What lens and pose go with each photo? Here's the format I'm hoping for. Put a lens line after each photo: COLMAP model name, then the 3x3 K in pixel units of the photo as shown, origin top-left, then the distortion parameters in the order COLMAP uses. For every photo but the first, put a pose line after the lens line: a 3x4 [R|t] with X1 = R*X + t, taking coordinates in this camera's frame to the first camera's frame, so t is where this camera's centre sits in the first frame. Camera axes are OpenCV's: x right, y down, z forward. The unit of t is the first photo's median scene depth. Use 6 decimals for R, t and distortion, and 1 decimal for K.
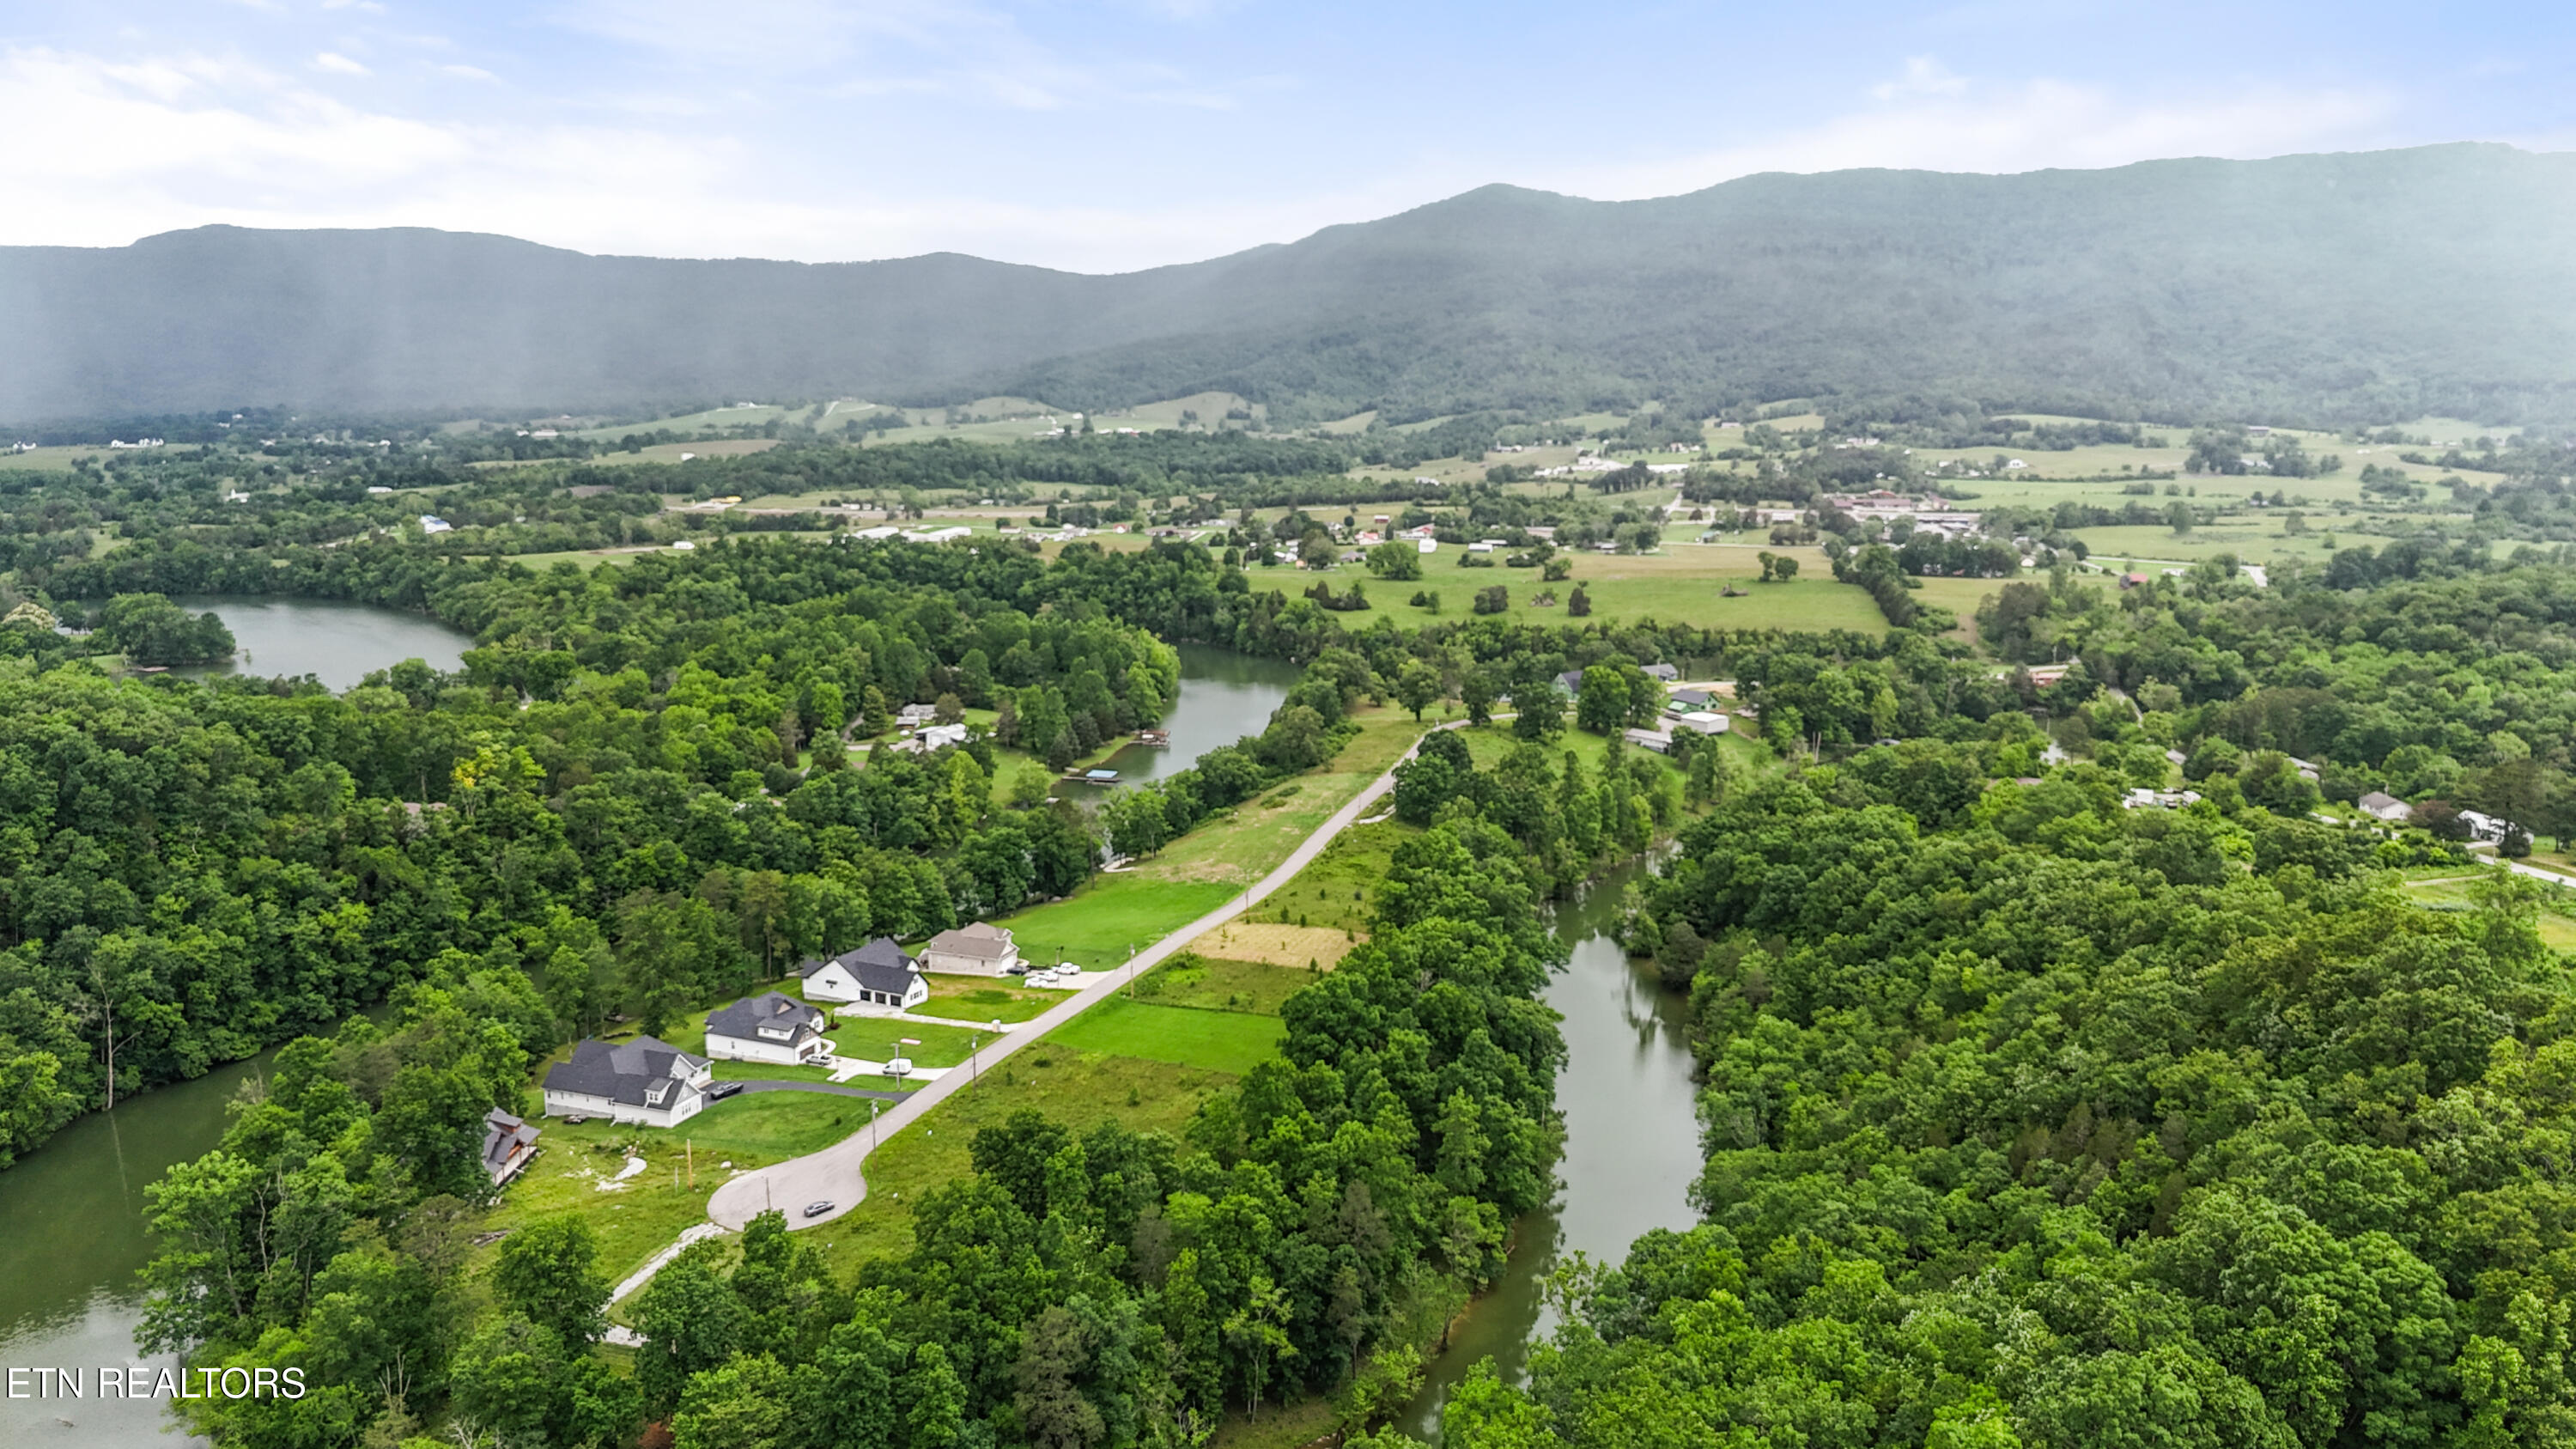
lens RADIAL K [[1899.5, 0, 1294.7], [0, 1899.5, 665.4], [0, 0, 1]] dist [0.069019, -0.080460]
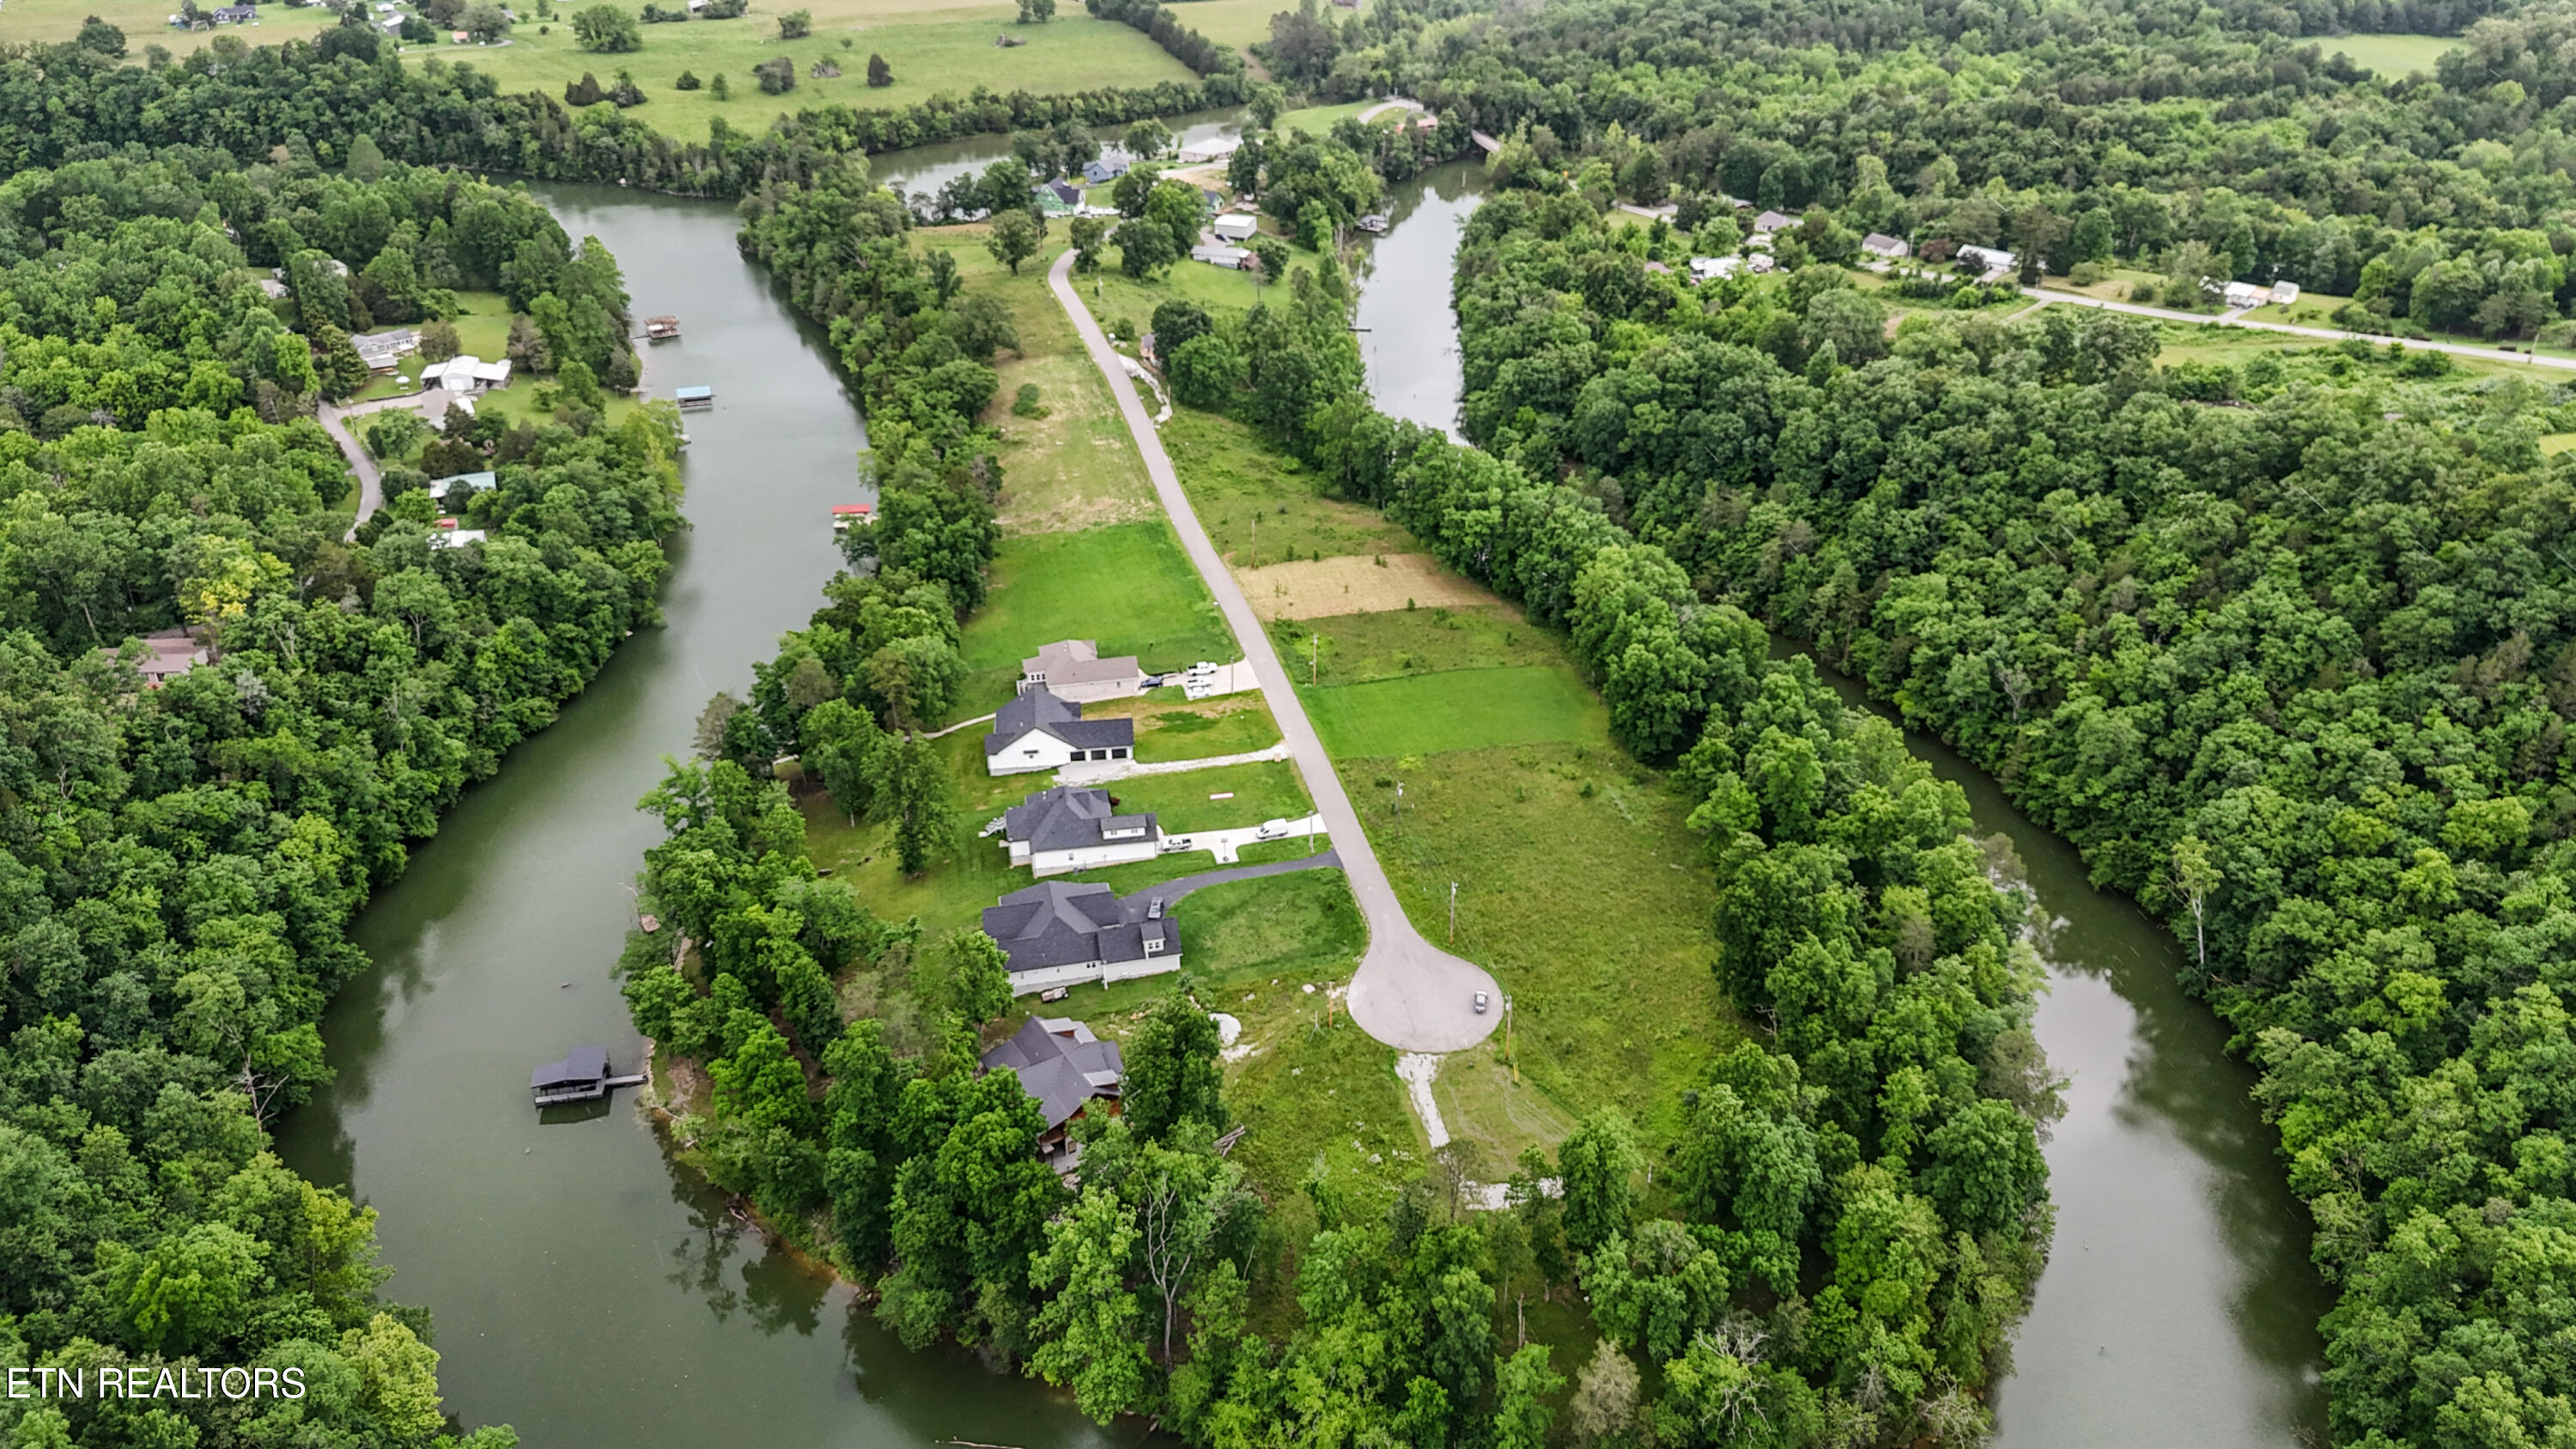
lens RADIAL K [[1885.2, 0, 1288.0], [0, 1885.2, 724.5], [0, 0, 1]] dist [0.064692, -0.065706]
pose [[0.827079, -0.268446, 0.493840, -0.227747], [0.081019, 0.926345, 0.367860, -0.064399], [-0.556217, -0.264239, 0.787909, 0.093138]]
